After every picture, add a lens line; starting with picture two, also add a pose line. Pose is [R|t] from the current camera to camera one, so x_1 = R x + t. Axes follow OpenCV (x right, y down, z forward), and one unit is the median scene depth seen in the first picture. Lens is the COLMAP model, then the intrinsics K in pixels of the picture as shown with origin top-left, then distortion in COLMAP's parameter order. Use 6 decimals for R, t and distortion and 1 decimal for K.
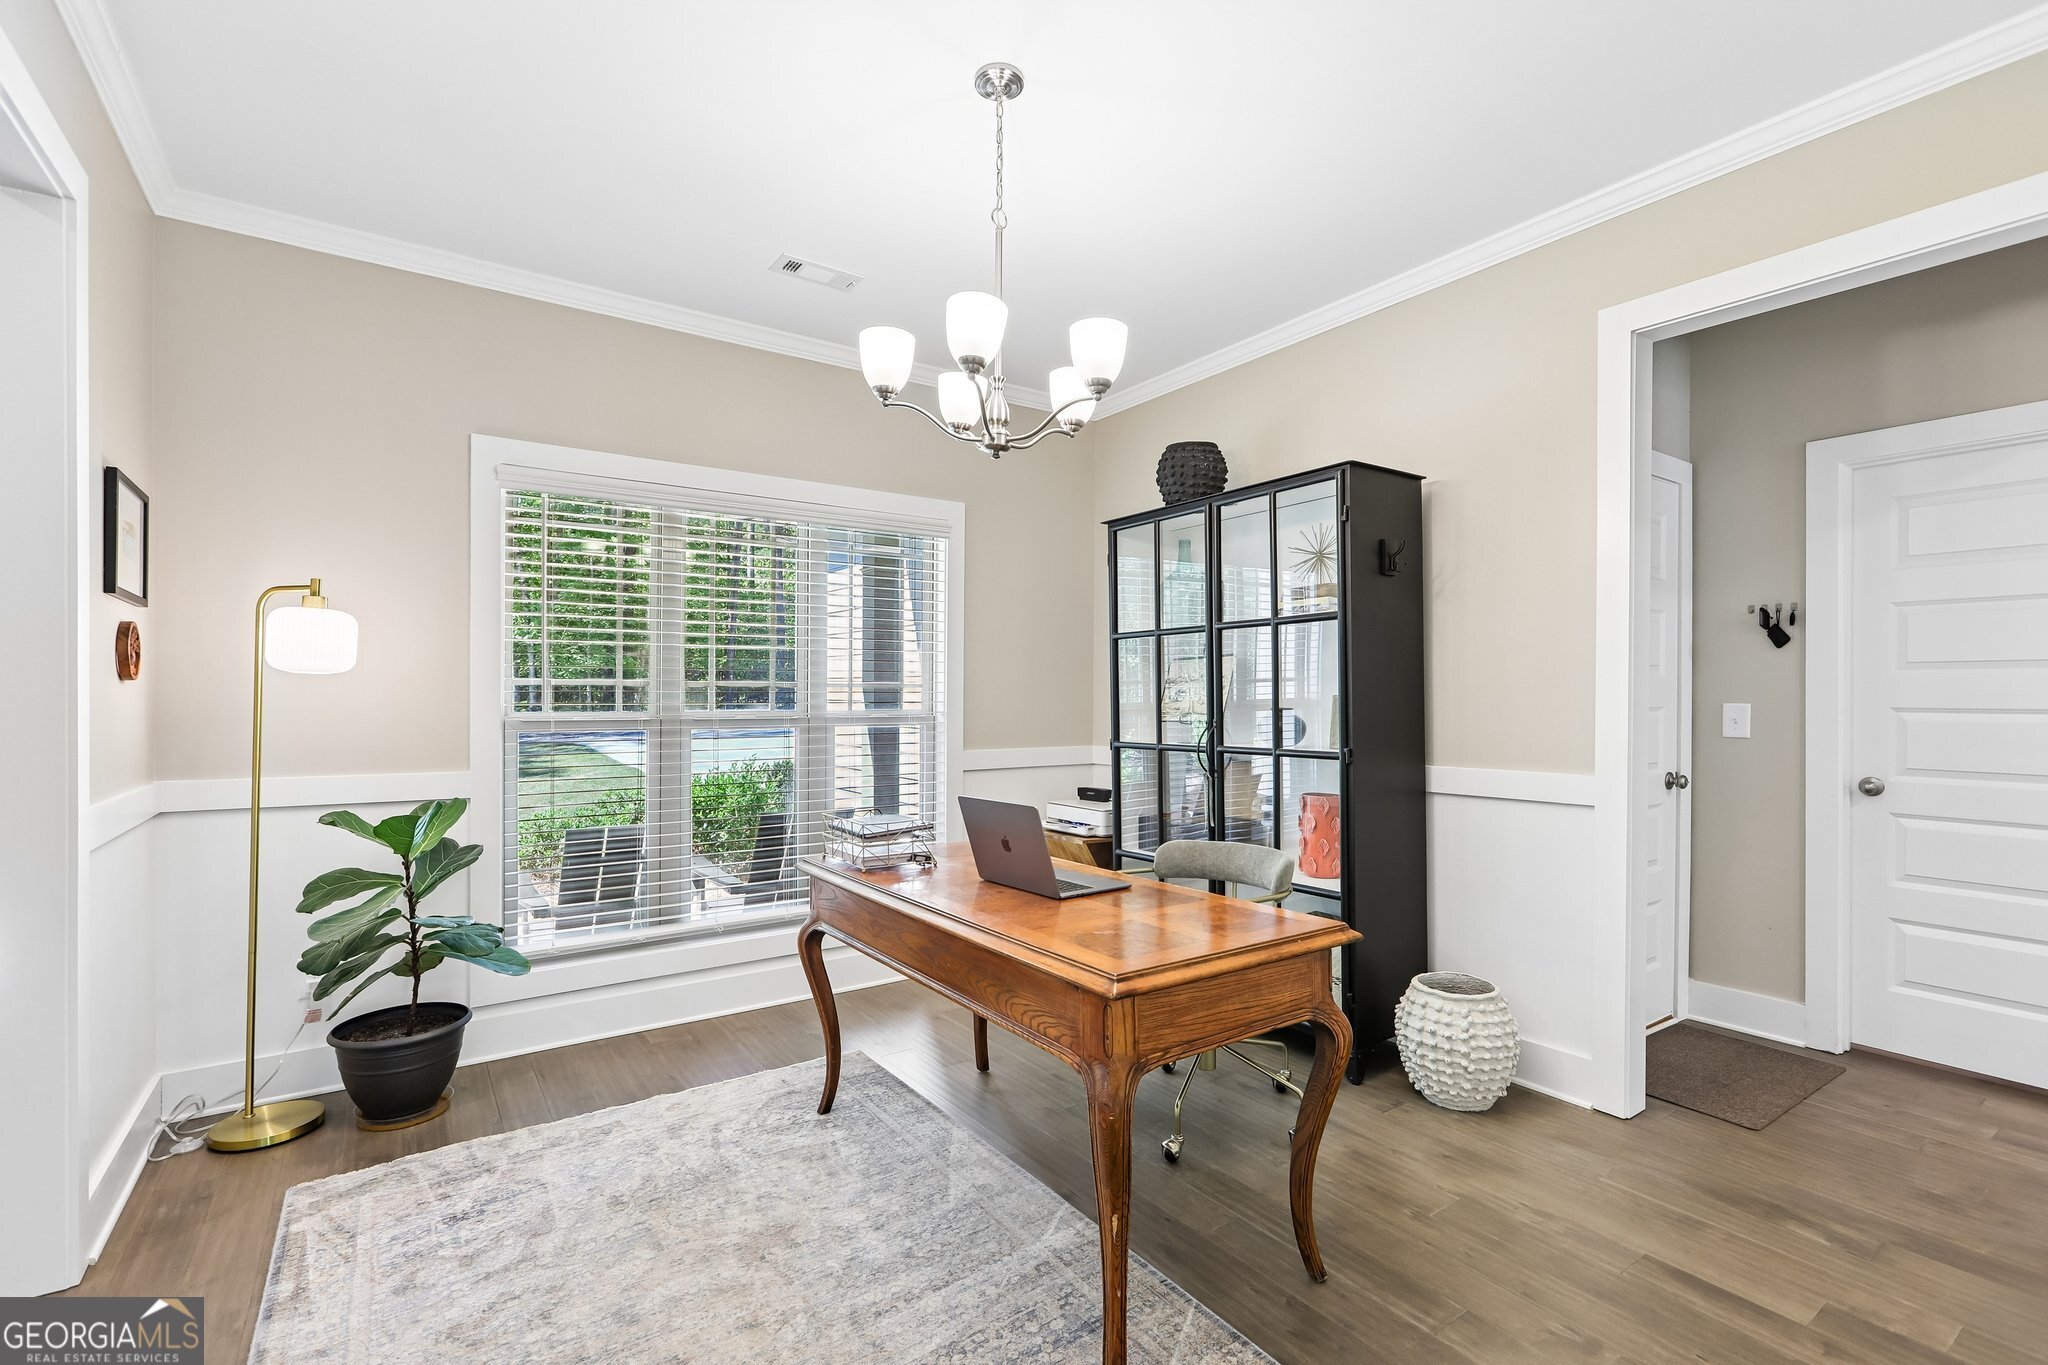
lens RADIAL K [[911.4, 0, 1010.4], [0, 911.4, 690.9], [0, 0, 1]] dist [0.000981, 0.001846]
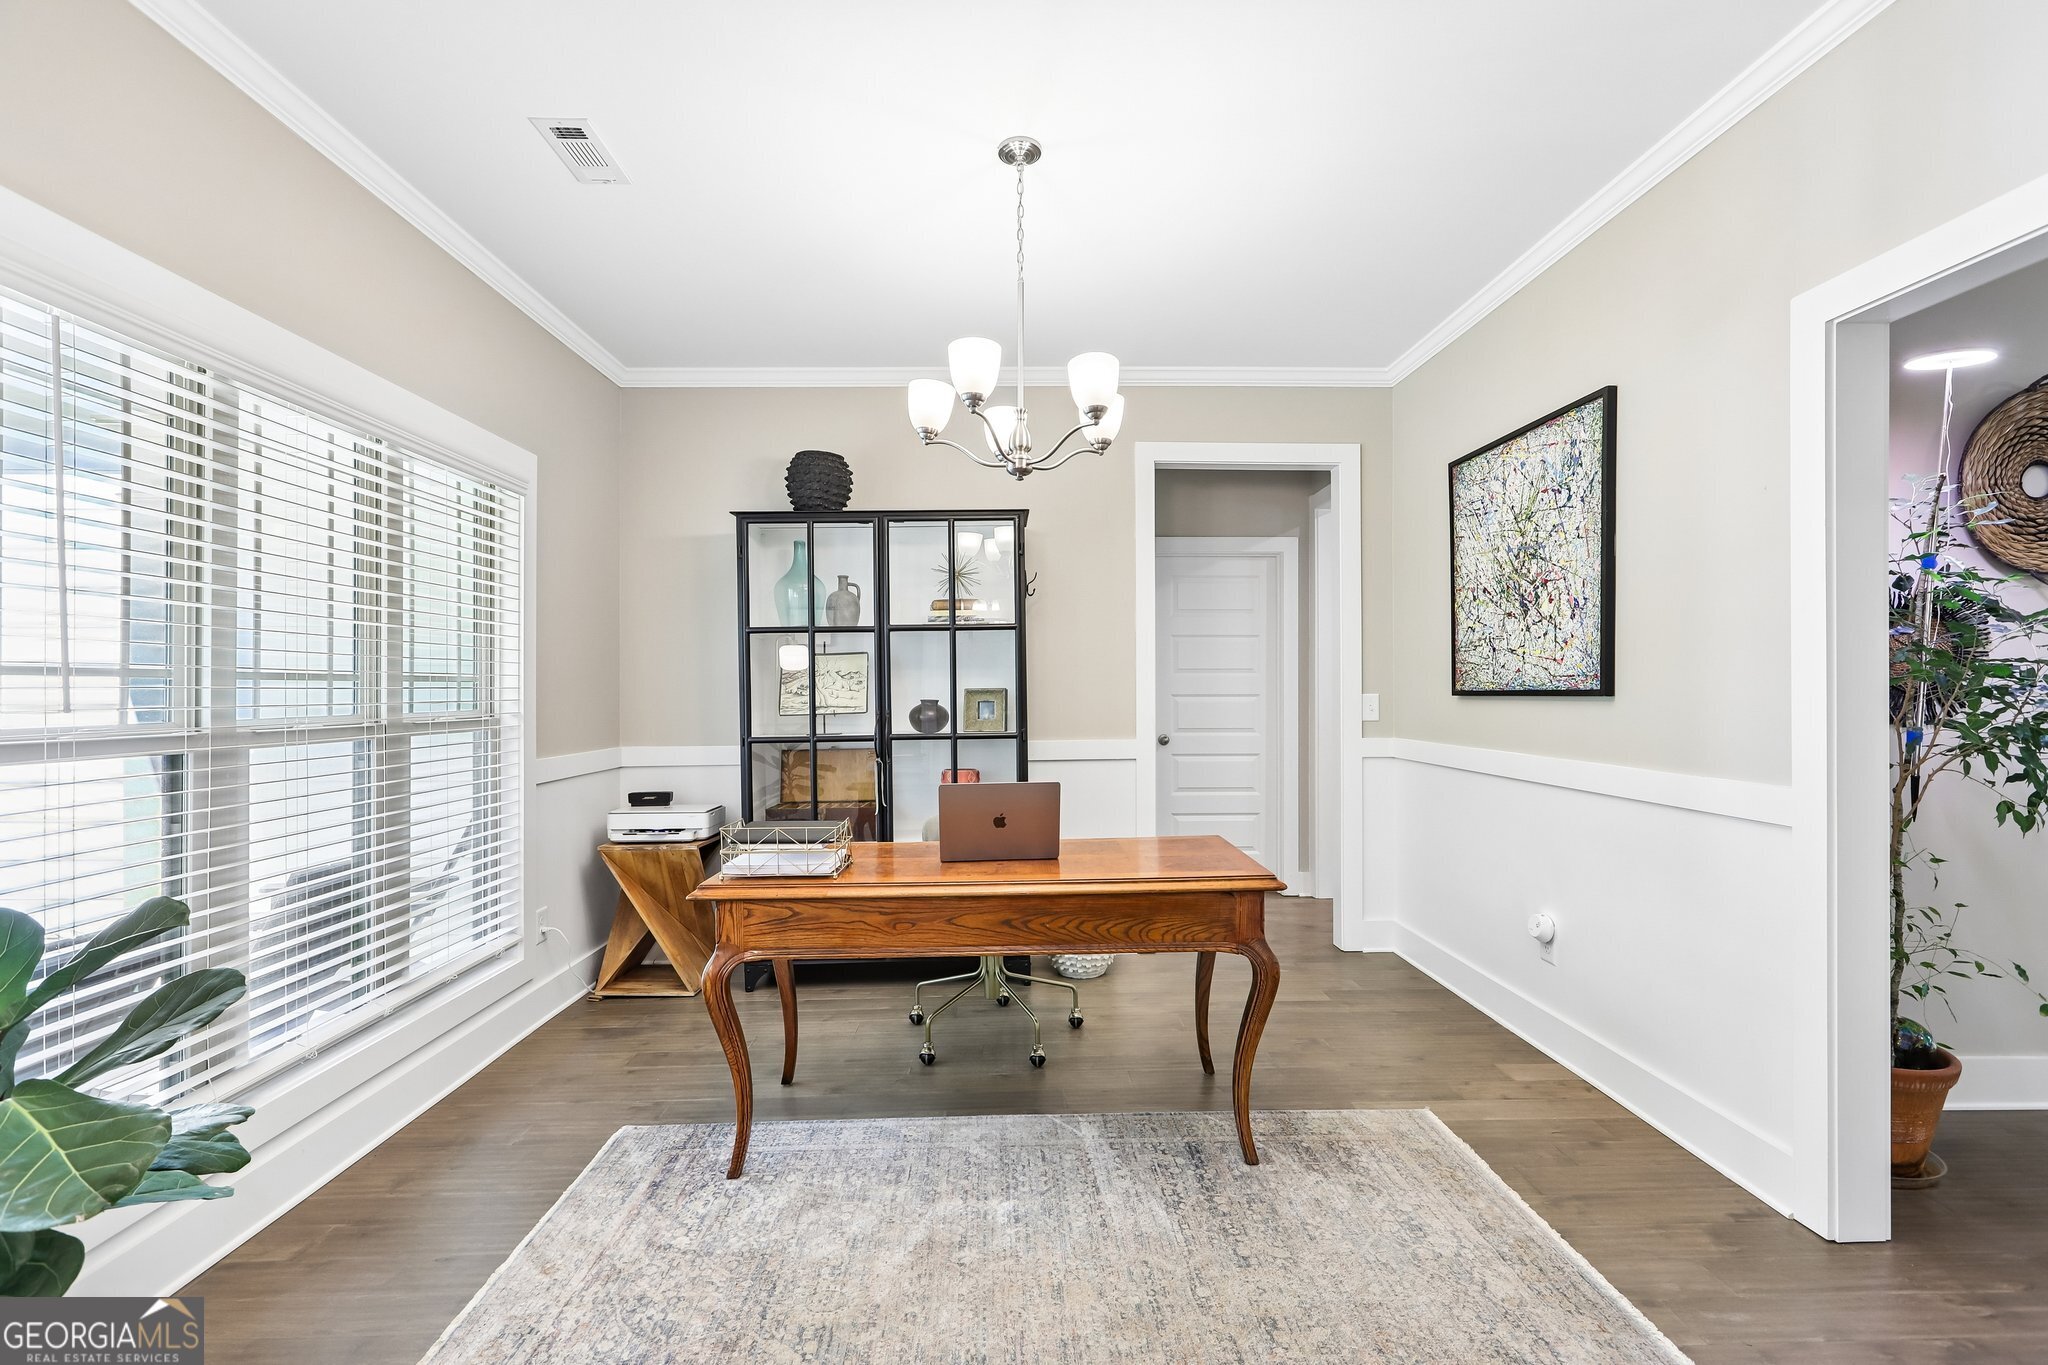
lens RADIAL K [[911.4, 0, 1018.2], [0, 911.4, 685.7], [0, 0, 1]] dist [0.000981, 0.001846]
pose [[0.552325, -0.000781, 0.833628, -0.684481], [0.002833, 0.999996, -0.000940, 0.001490], [-0.833624, 0.002881, 0.552325, 0.266228]]
